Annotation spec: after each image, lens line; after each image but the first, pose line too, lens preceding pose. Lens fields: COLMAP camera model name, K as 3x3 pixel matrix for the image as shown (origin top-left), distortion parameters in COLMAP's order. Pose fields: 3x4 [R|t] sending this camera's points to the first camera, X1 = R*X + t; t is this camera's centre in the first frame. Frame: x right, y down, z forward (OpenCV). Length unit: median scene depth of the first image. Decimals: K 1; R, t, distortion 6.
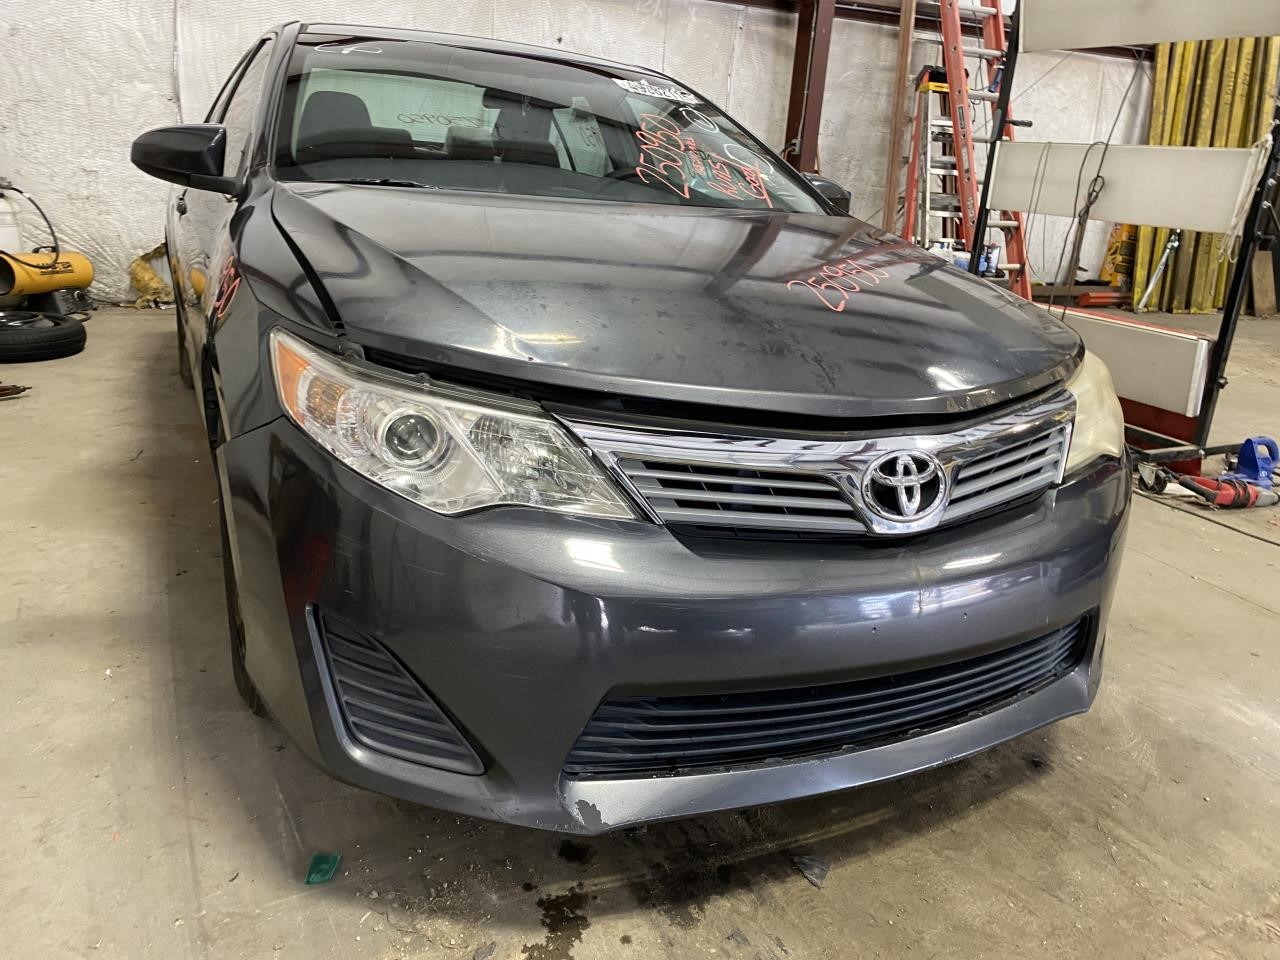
lens RADIAL K [[988.2, 0, 646.3], [0, 988.2, 485.5], [0, 0, 1]] dist [0.000950, -0.007852]
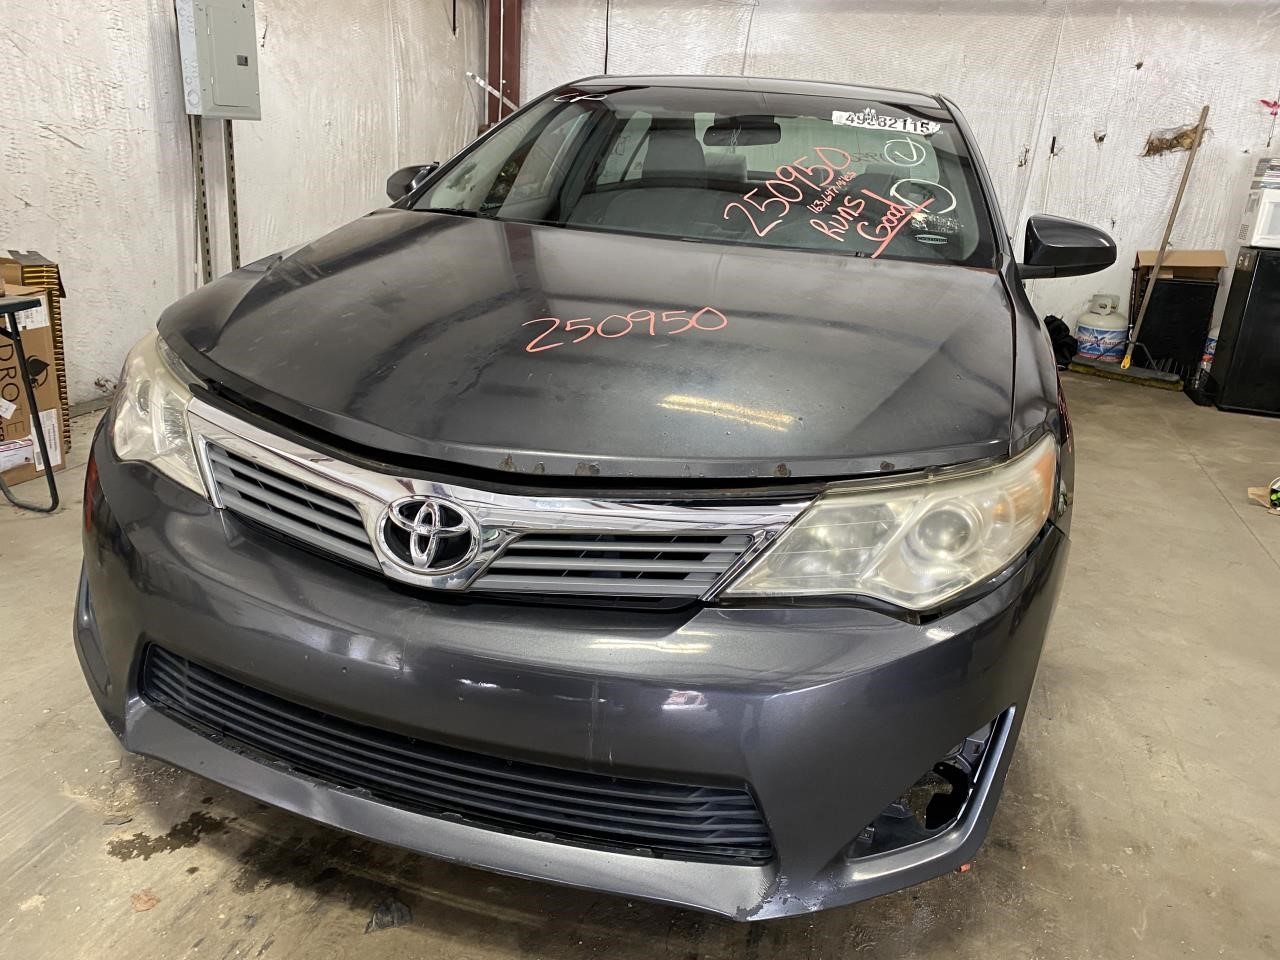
lens RADIAL K [[988.2, 0, 634.8], [0, 988.2, 469.1], [0, 0, 1]] dist [0.000950, -0.007852]
pose [[0.724489, 0.187286, -0.663354, 0.977402], [-0.223499, 0.974213, 0.030955, -0.127727], [0.652046, 0.125832, 0.747665, 0.420885]]
